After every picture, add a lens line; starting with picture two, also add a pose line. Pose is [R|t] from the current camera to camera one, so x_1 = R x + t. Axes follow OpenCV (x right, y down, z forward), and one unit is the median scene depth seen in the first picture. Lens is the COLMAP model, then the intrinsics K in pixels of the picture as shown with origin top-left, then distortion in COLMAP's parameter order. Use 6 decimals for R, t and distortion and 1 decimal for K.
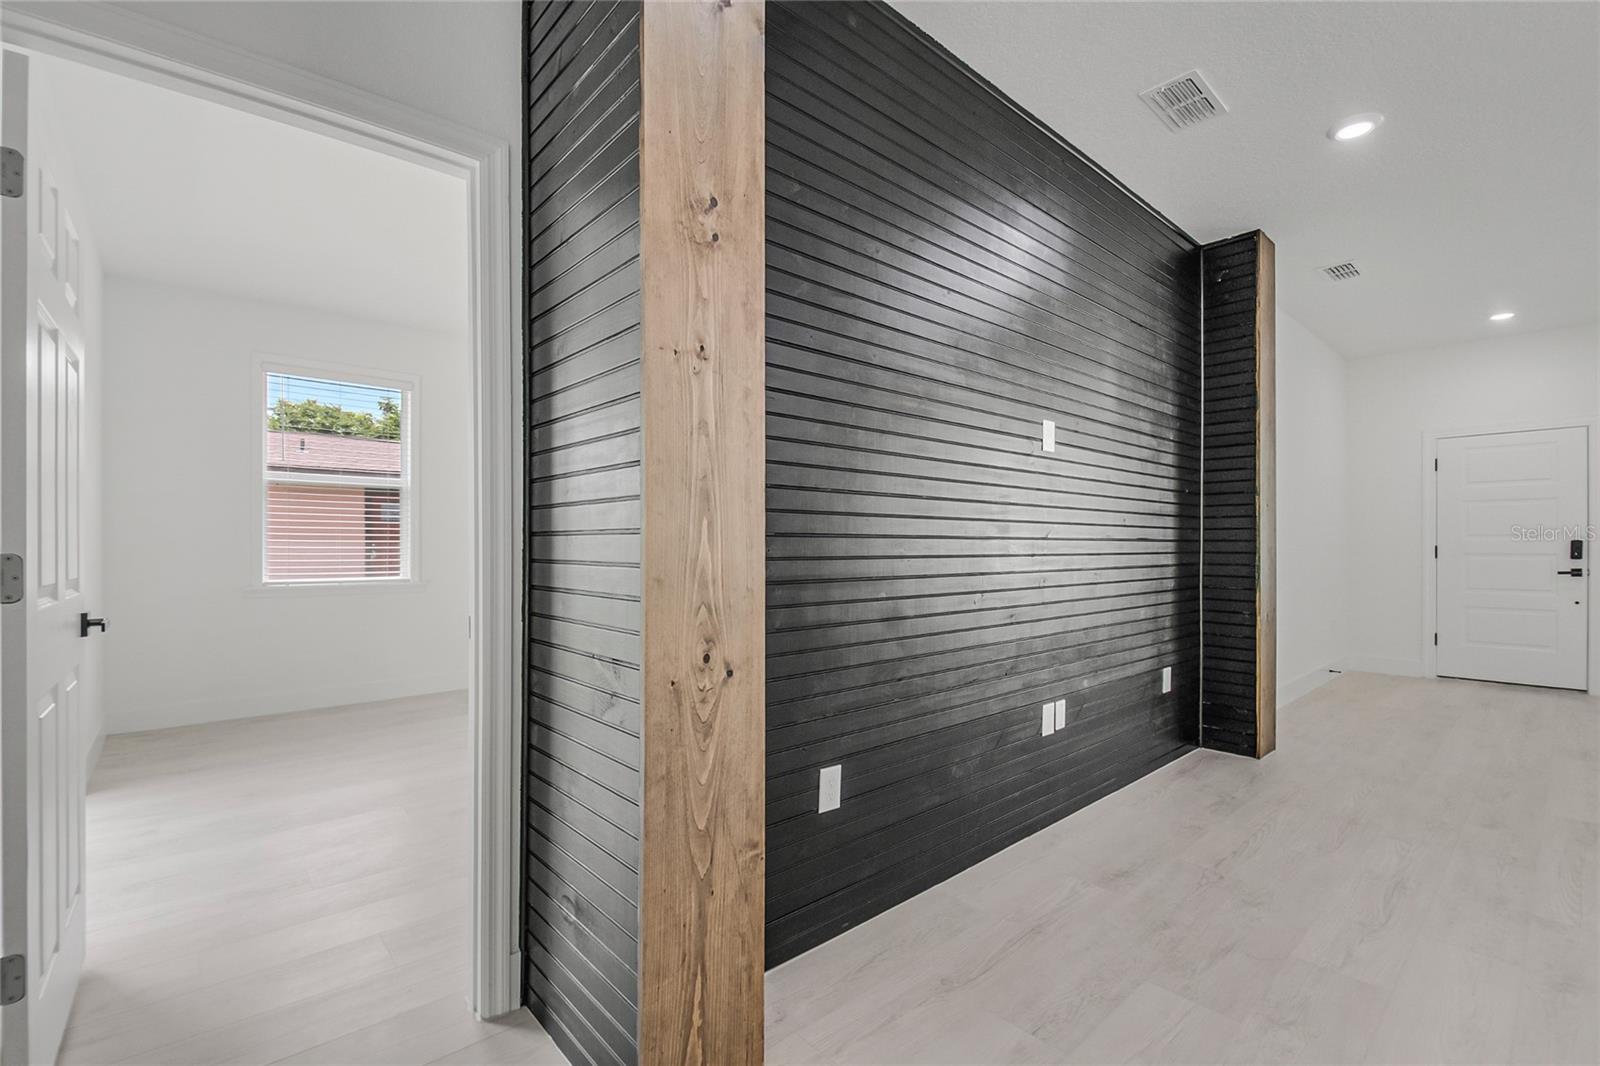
lens RADIAL K [[706.6, 0, 807.2], [0, 706.6, 550.7], [0, 0, 1]] dist [0.012740, -0.014723]
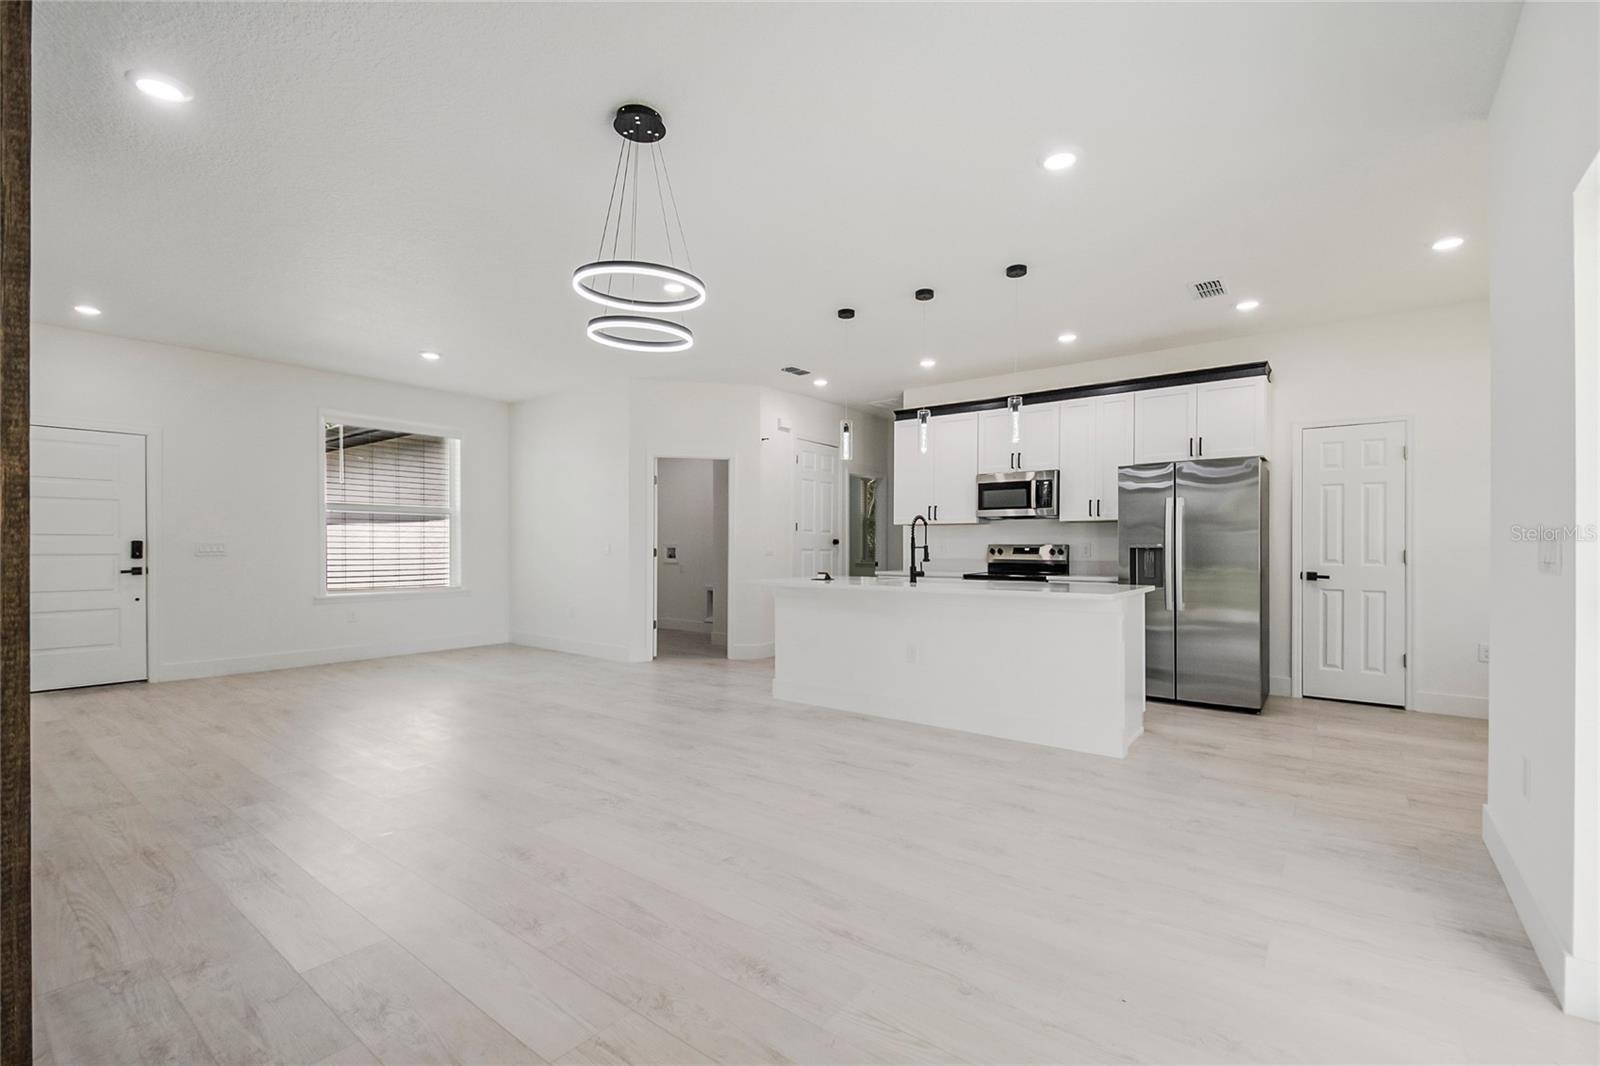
lens RADIAL K [[706.6, 0, 803.6], [0, 706.6, 550.9], [0, 0, 1]] dist [0.012740, -0.014723]
pose [[-0.170250, -0.008039, 0.985368, -0.507886], [0.004287, 0.999951, 0.008899, -0.015606], [-0.985392, 0.005740, -0.170207, 0.637094]]
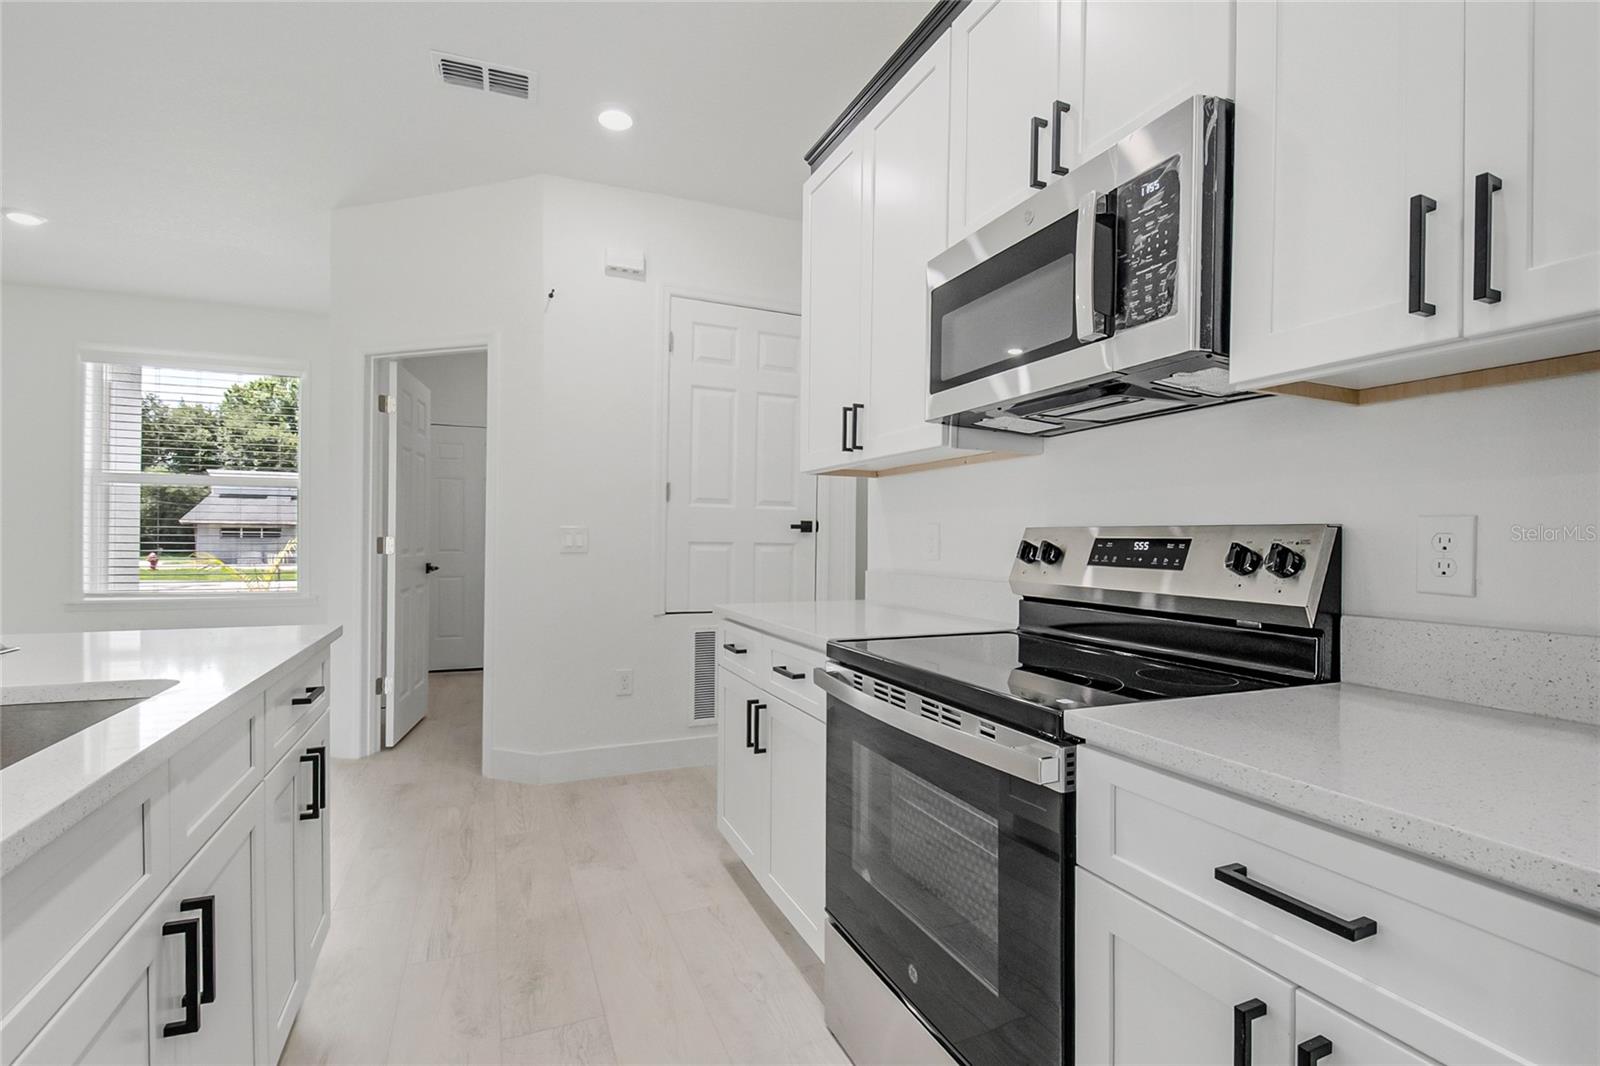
lens RADIAL K [[706.6, 0, 798.6], [0, 706.6, 544.3], [0, 0, 1]] dist [0.012740, -0.014723]
pose [[0.325081, -0.004880, 0.945674, 2.496181], [-0.003681, 0.999973, 0.006425, 0.010920], [-0.945679, -0.005570, 0.325054, -1.360369]]
